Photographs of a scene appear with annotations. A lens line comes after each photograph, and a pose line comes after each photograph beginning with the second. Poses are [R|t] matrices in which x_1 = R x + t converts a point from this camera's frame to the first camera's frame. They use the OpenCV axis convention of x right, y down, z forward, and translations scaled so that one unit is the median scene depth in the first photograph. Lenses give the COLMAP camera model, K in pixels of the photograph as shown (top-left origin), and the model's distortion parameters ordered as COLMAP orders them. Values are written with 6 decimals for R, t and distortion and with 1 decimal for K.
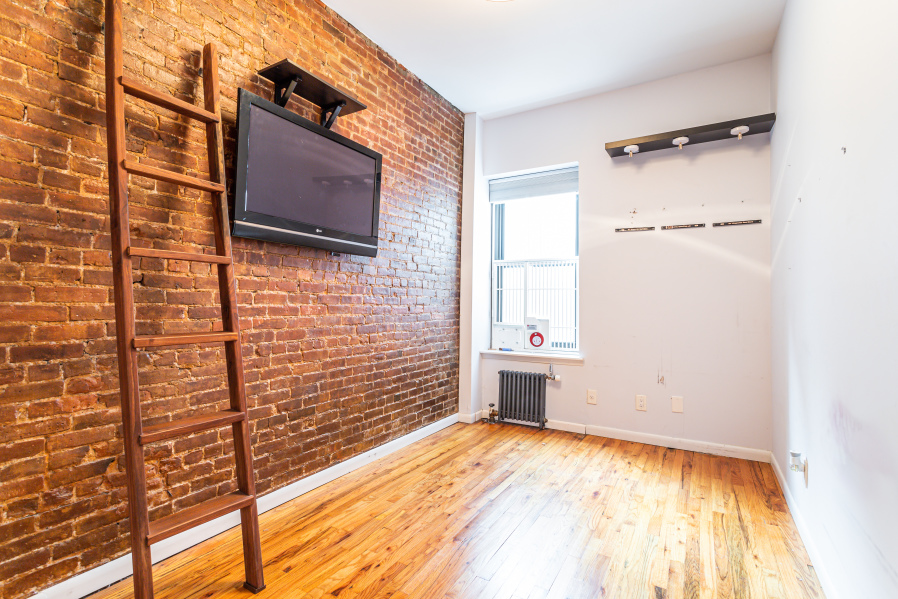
lens RADIAL K [[428.2, 0, 445.9], [0, 428.2, 301.7], [0, 0, 1]] dist [-0.000668, 0.003482]
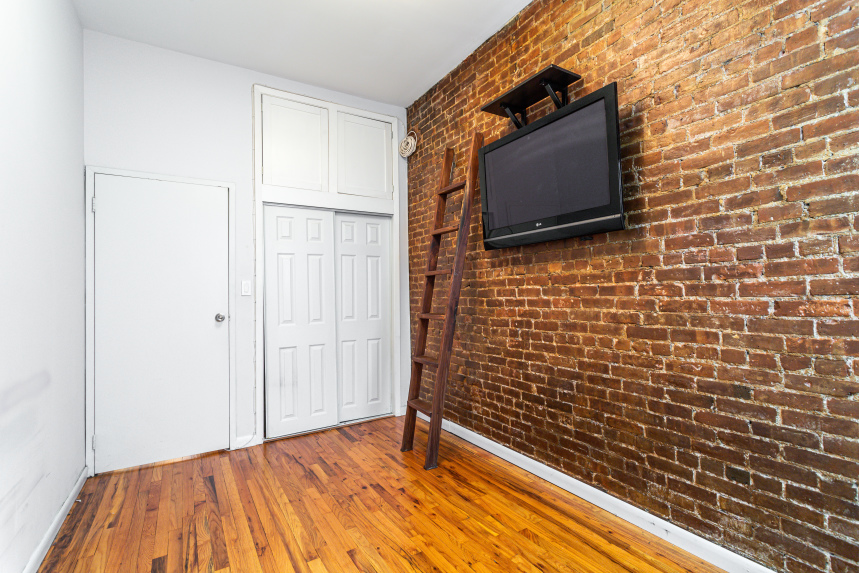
lens RADIAL K [[409.6, 0, 430.2], [0, 409.6, 286.7], [0, 0, 1]] dist [-0.000668, 0.003482]
pose [[-0.464524, -0.018277, -0.885372, 0.675166], [0.017066, 0.999417, -0.029586, 0.006057], [0.885396, -0.028853, -0.463941, 1.216397]]
